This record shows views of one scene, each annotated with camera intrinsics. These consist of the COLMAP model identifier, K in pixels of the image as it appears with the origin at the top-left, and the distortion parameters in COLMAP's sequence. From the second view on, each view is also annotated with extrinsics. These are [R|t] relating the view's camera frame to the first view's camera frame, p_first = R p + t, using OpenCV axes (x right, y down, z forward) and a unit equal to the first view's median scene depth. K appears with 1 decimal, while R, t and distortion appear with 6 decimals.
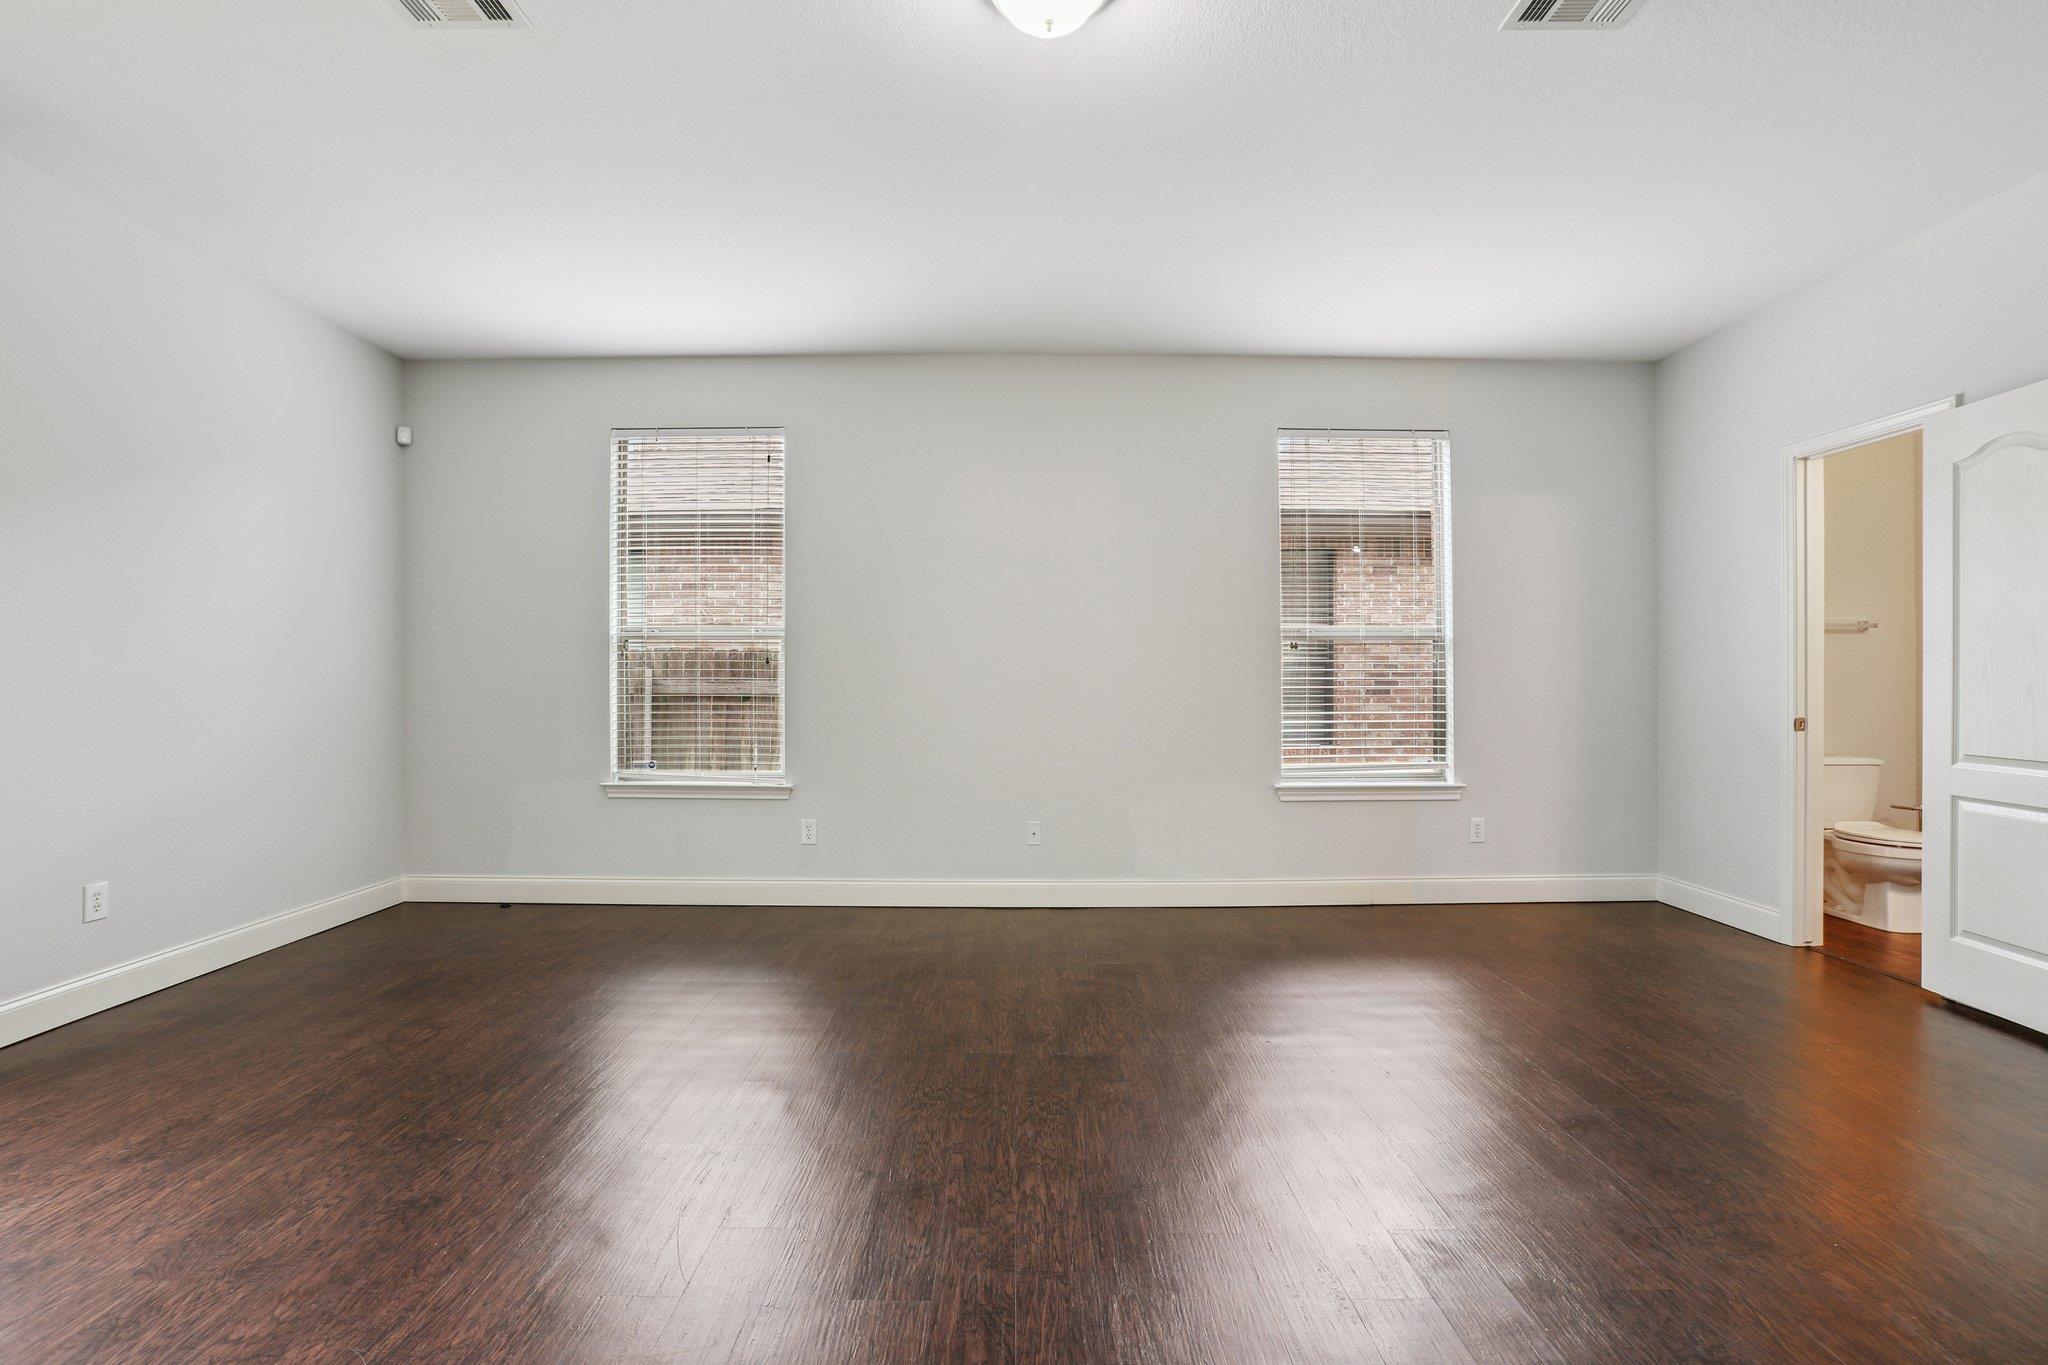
lens RADIAL K [[937.5, 0, 1014.4], [0, 937.5, 686.5], [0, 0, 1]] dist [-0.033229, 0.008429]
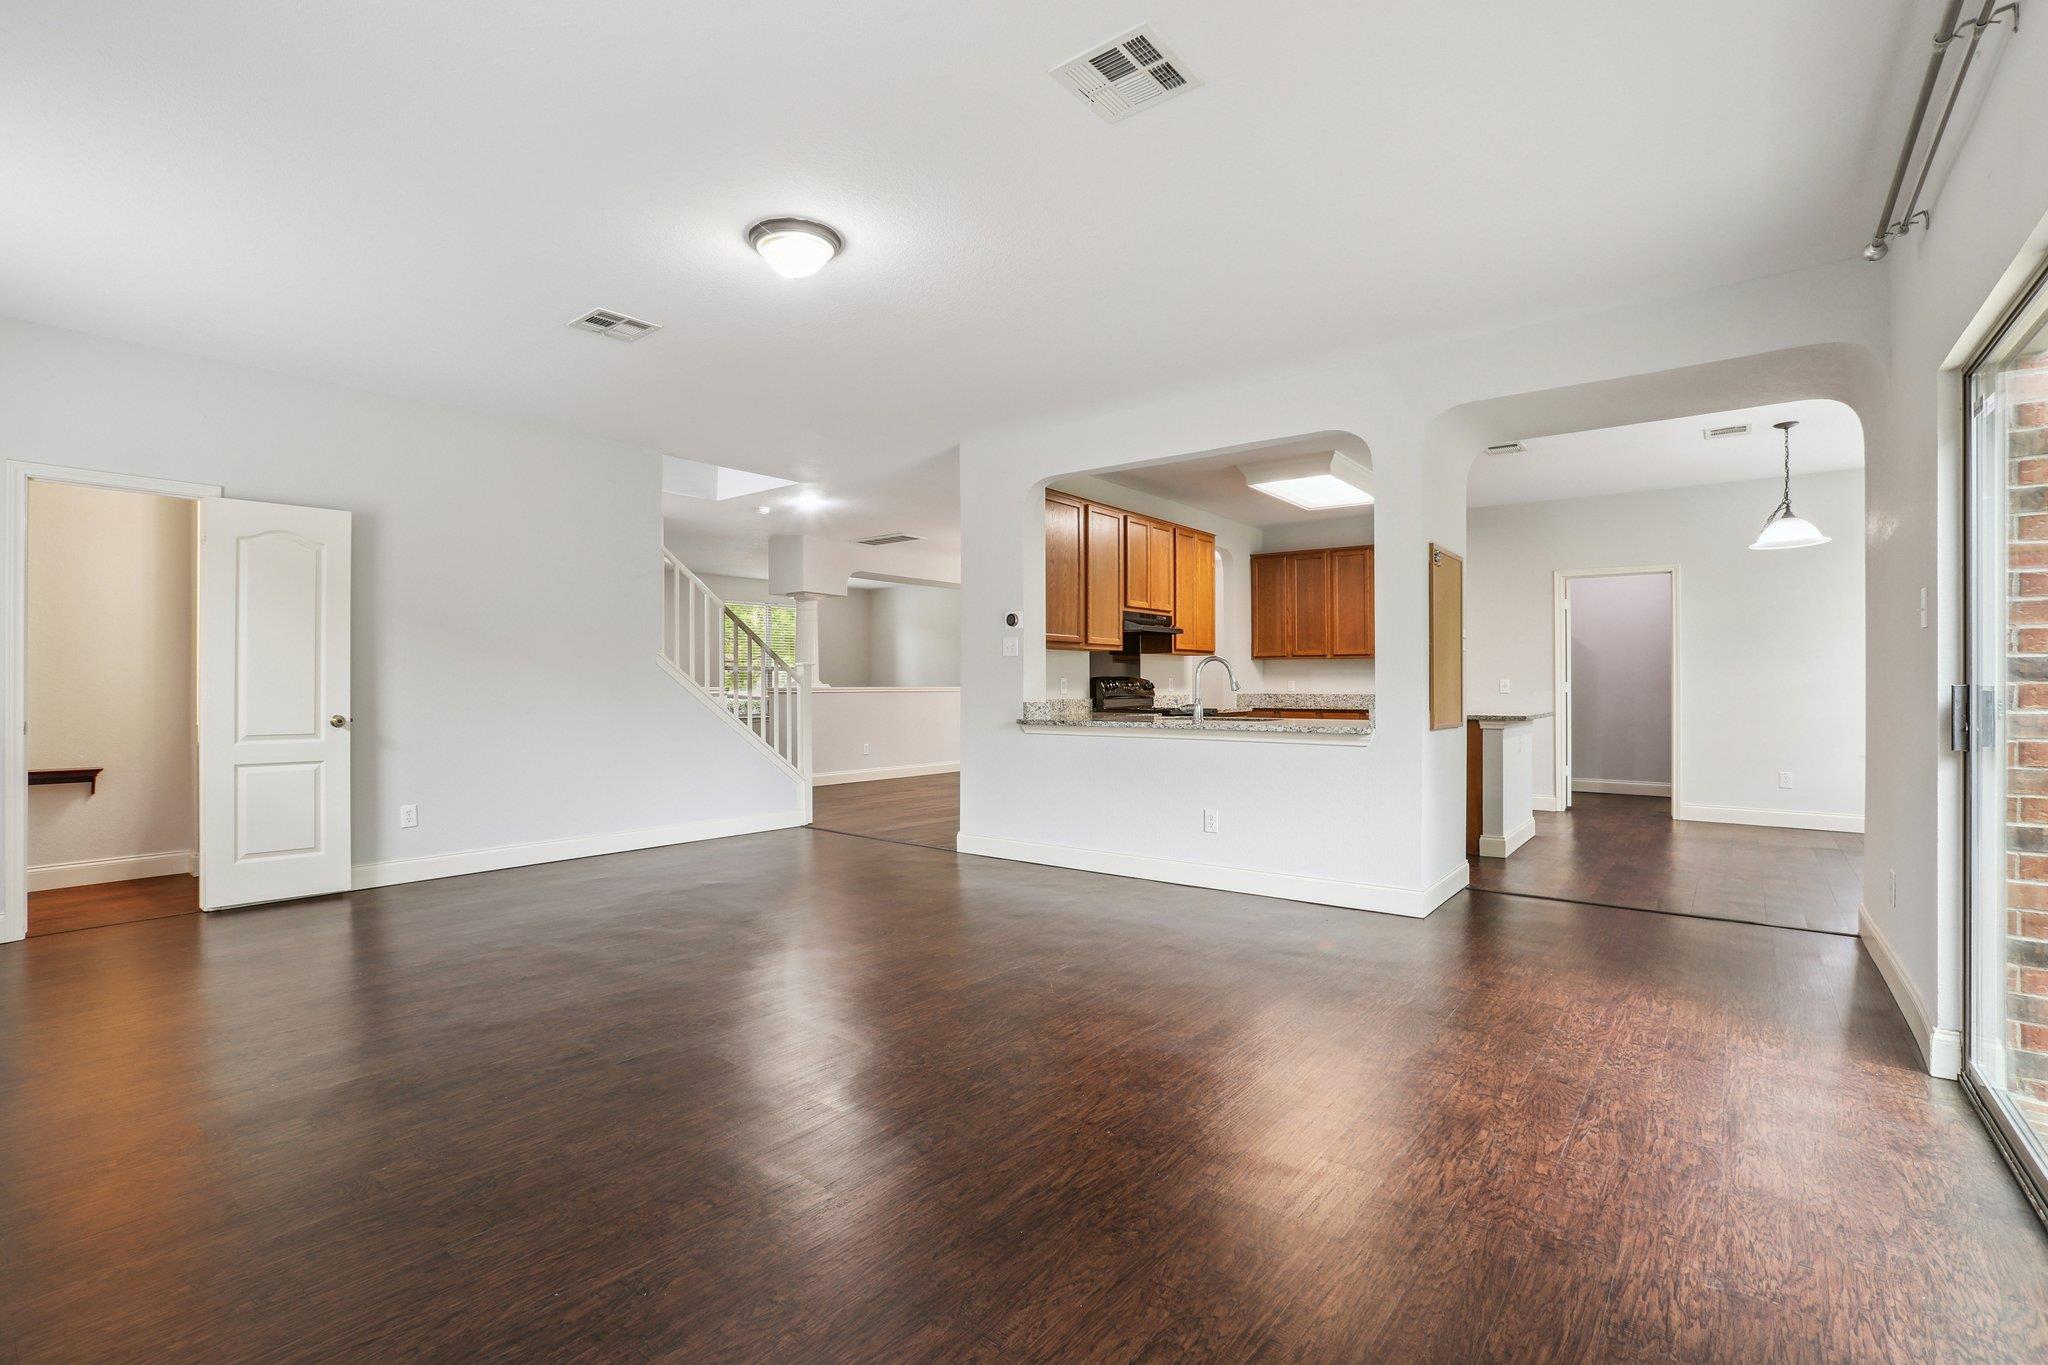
lens RADIAL K [[937.5, 0, 1020.8], [0, 937.5, 670.6], [0, 0, 1]] dist [-0.033229, 0.008429]
pose [[-0.787570, 0.006942, 0.616186, -1.160851], [0.009686, 0.999952, 0.001116, -0.024974], [-0.616149, 0.006847, -0.787600, 1.862599]]
